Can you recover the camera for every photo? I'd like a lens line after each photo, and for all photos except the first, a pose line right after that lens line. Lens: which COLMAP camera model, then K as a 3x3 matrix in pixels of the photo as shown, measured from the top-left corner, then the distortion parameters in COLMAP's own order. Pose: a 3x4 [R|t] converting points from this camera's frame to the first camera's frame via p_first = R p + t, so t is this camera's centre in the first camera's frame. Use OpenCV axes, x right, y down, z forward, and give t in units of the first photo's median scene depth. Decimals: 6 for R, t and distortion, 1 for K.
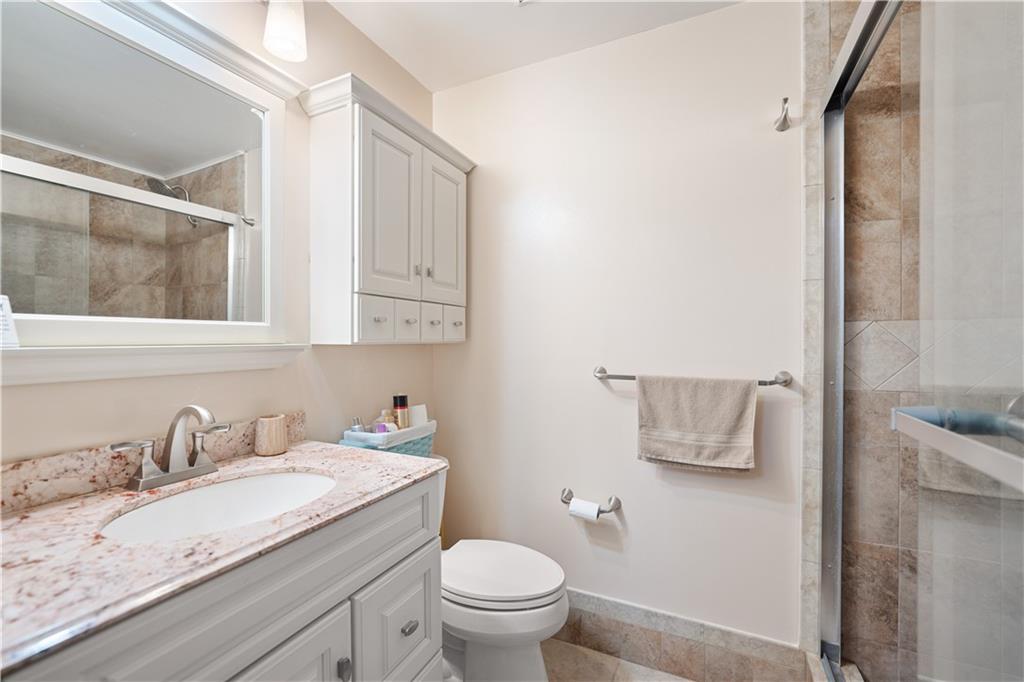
lens RADIAL K [[458.0, 0, 516.5], [0, 458.0, 339.0], [0, 0, 1]] dist [-0.012043, 0.001270]
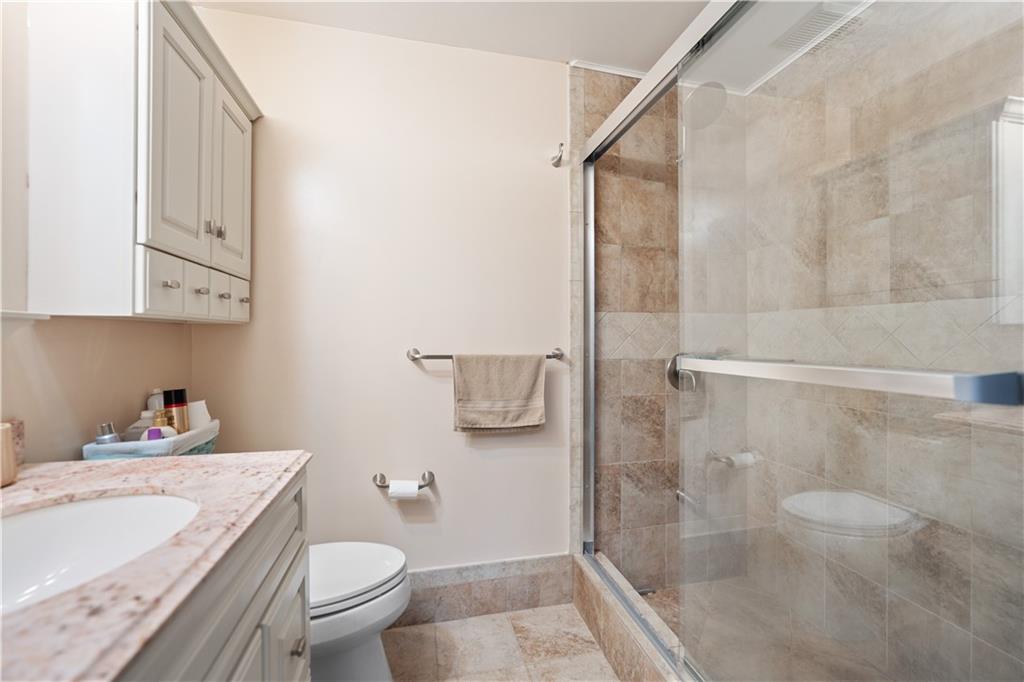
lens RADIAL K [[458.0, 0, 516.5], [0, 458.0, 339.0], [0, 0, 1]] dist [-0.012043, 0.001270]
pose [[0.752784, 0.004889, 0.658249, -0.378929], [0.001552, 0.999956, -0.009202, 0.056291], [-0.658265, 0.007949, 0.752744, 0.076867]]
